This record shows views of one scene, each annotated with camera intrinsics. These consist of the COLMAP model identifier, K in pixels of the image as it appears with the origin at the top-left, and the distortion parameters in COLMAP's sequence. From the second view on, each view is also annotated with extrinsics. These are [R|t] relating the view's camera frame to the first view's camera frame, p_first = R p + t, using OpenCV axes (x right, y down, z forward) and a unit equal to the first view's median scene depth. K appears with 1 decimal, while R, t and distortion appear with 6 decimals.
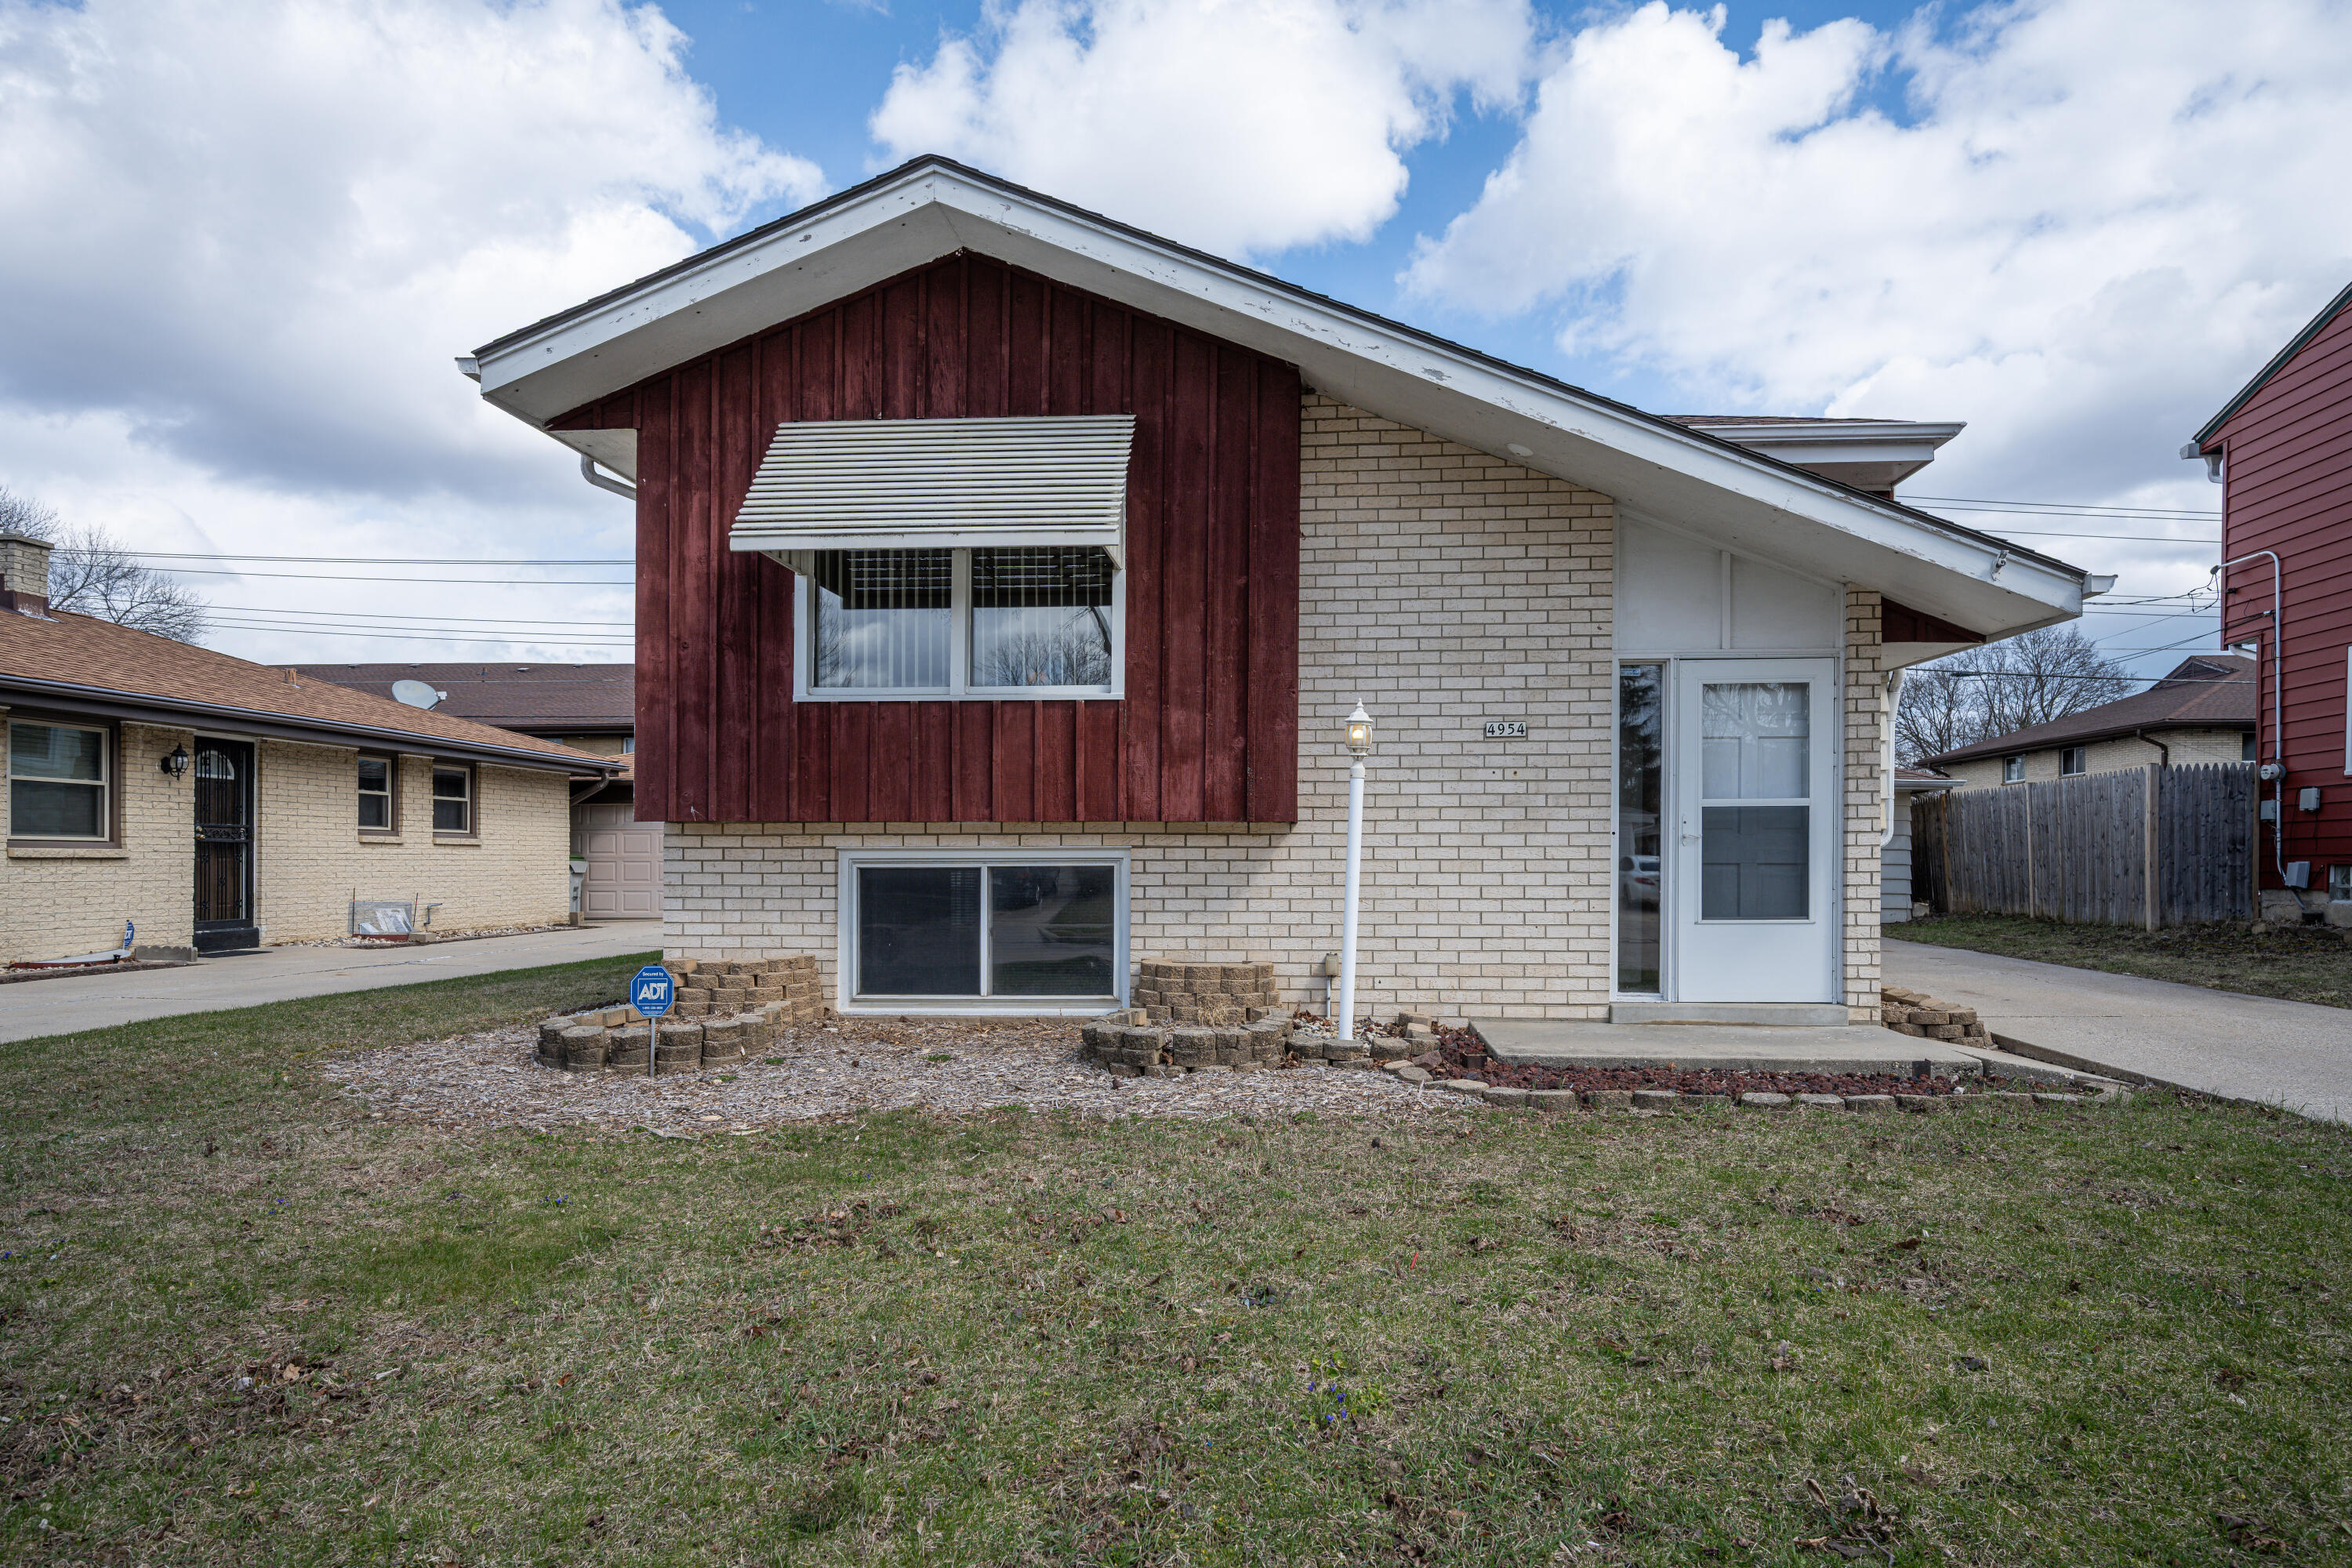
lens RADIAL K [[1389.7, 0, 1190.0], [0, 1389.7, 875.6], [0, 0, 1]] dist [-0.004489, -0.001587]
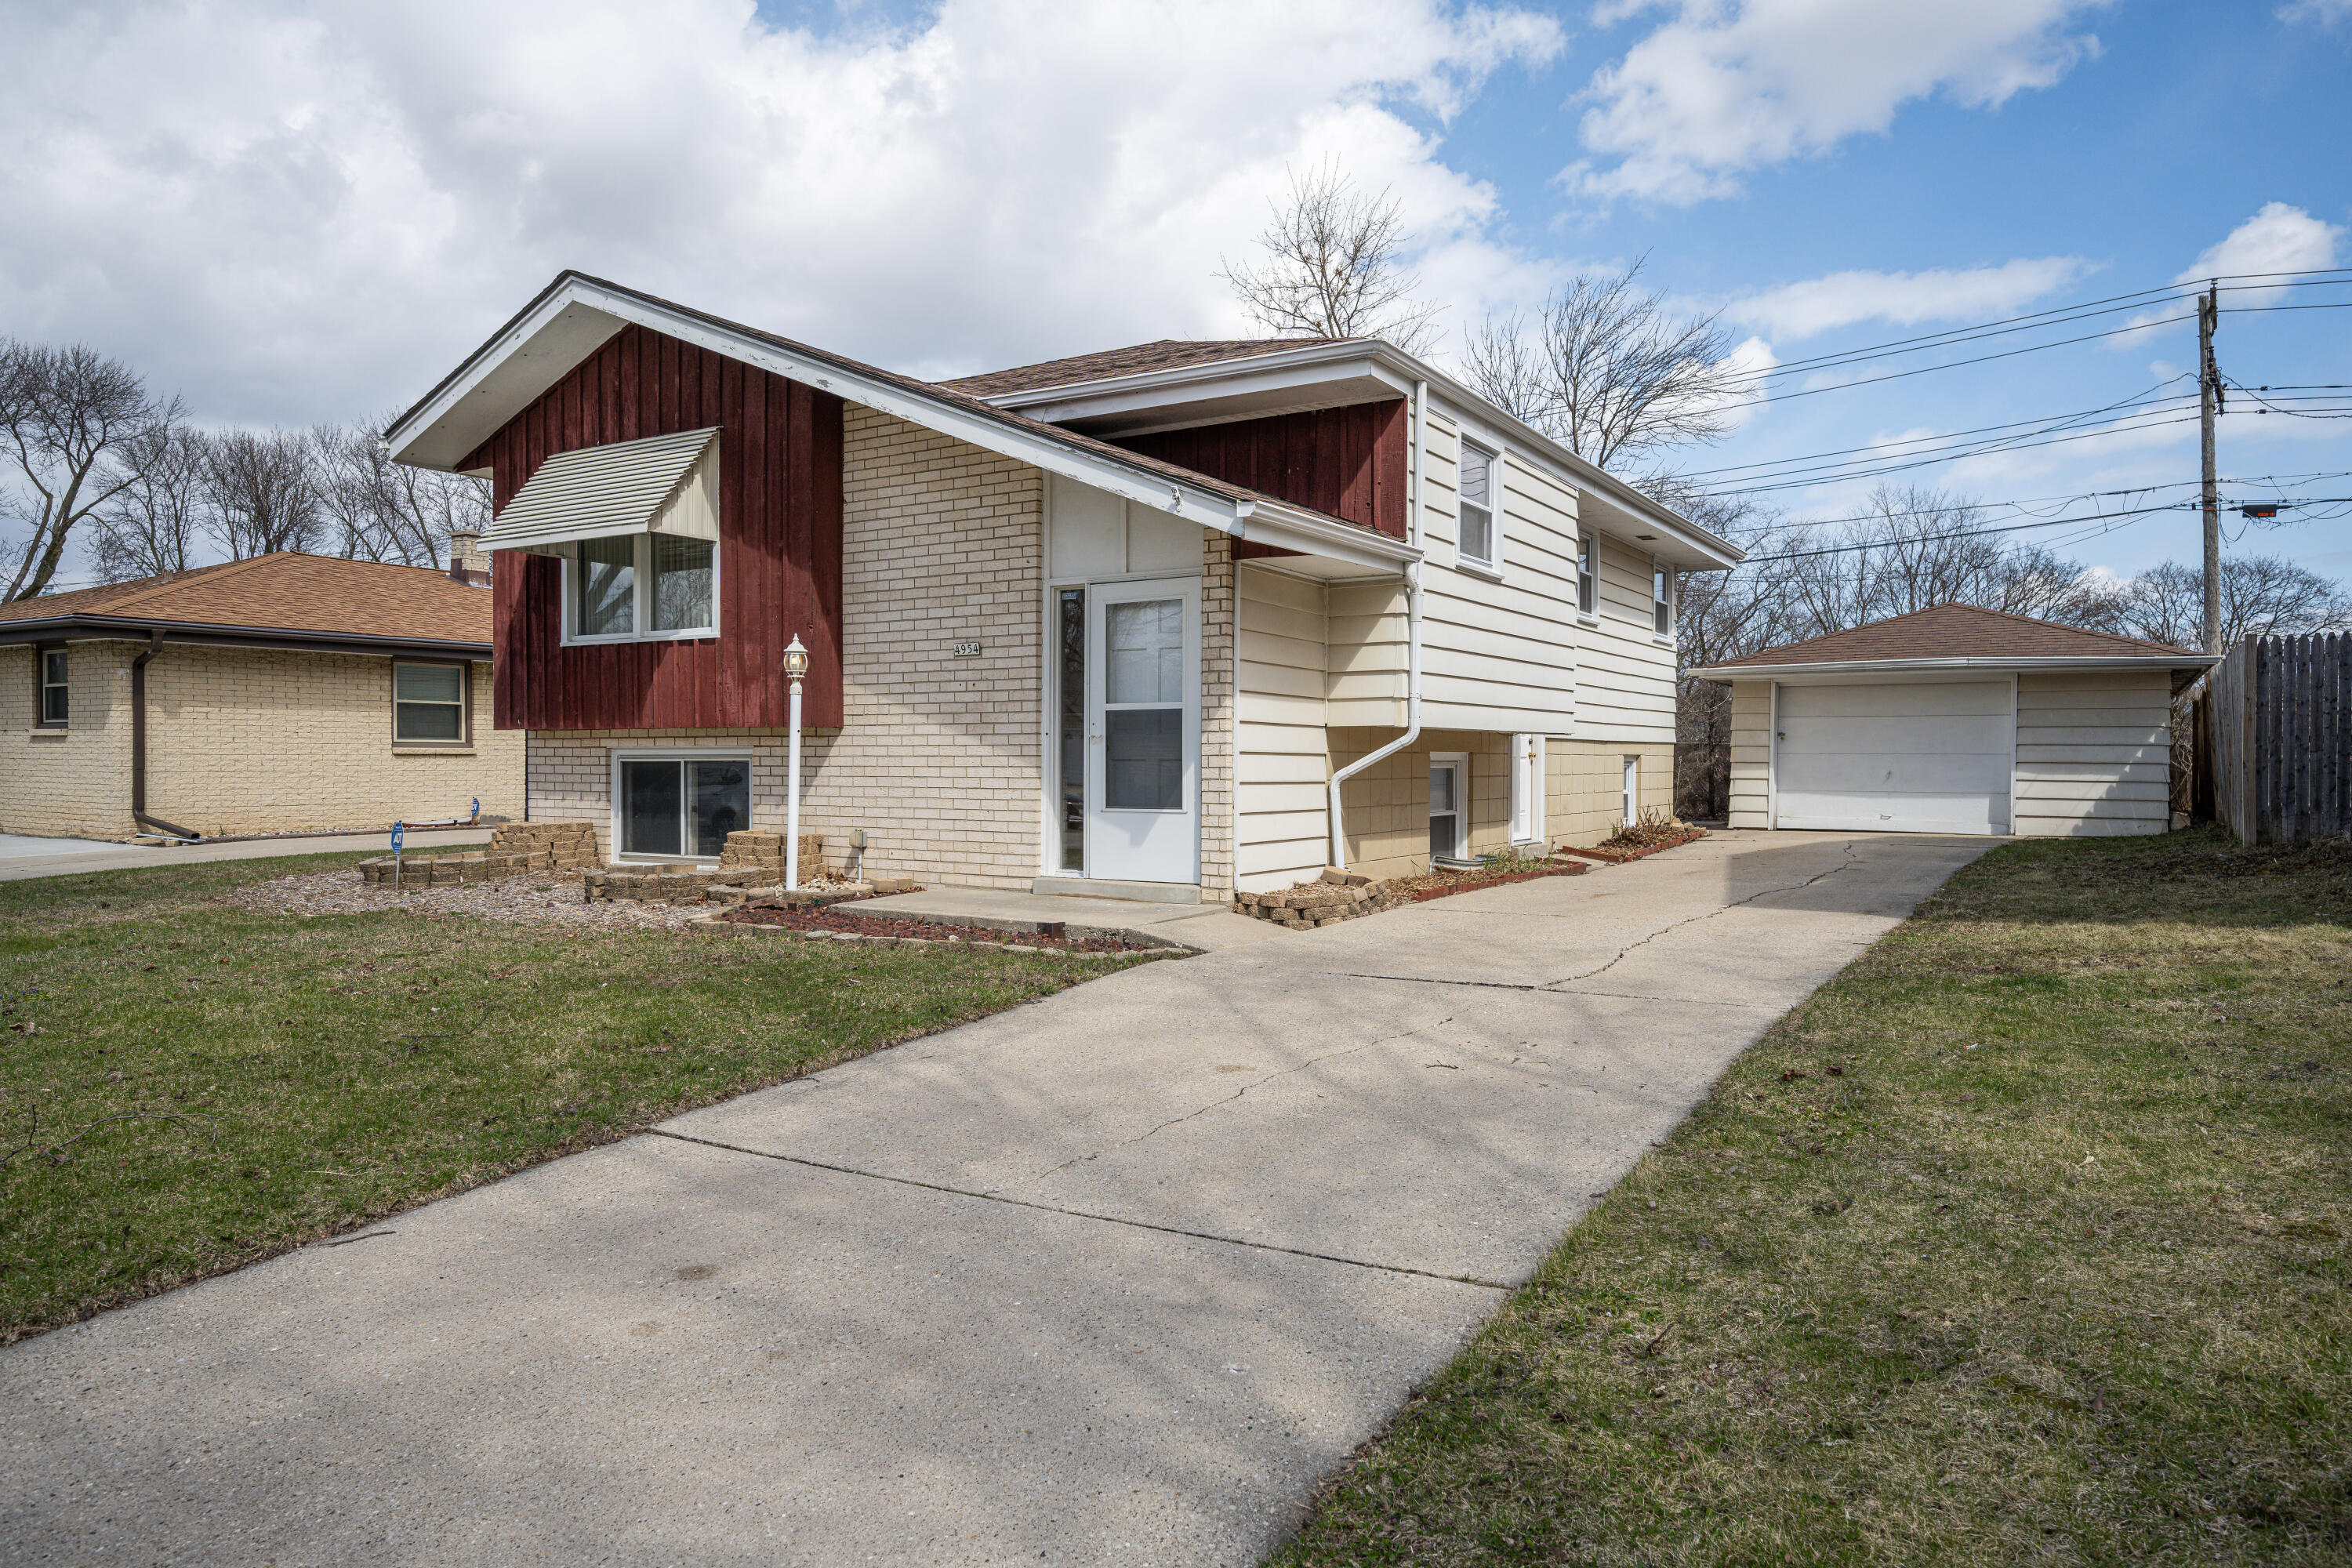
lens RADIAL K [[1472.0, 0, 1172.6], [0, 1472.0, 780.5], [0, 0, 1]] dist [-0.007231, 0.003656]
pose [[0.884390, 0.009019, -0.466662, 0.990315], [-0.007094, 0.999958, 0.005882, 0.001225], [0.466695, -0.001891, 0.884416, -0.059057]]
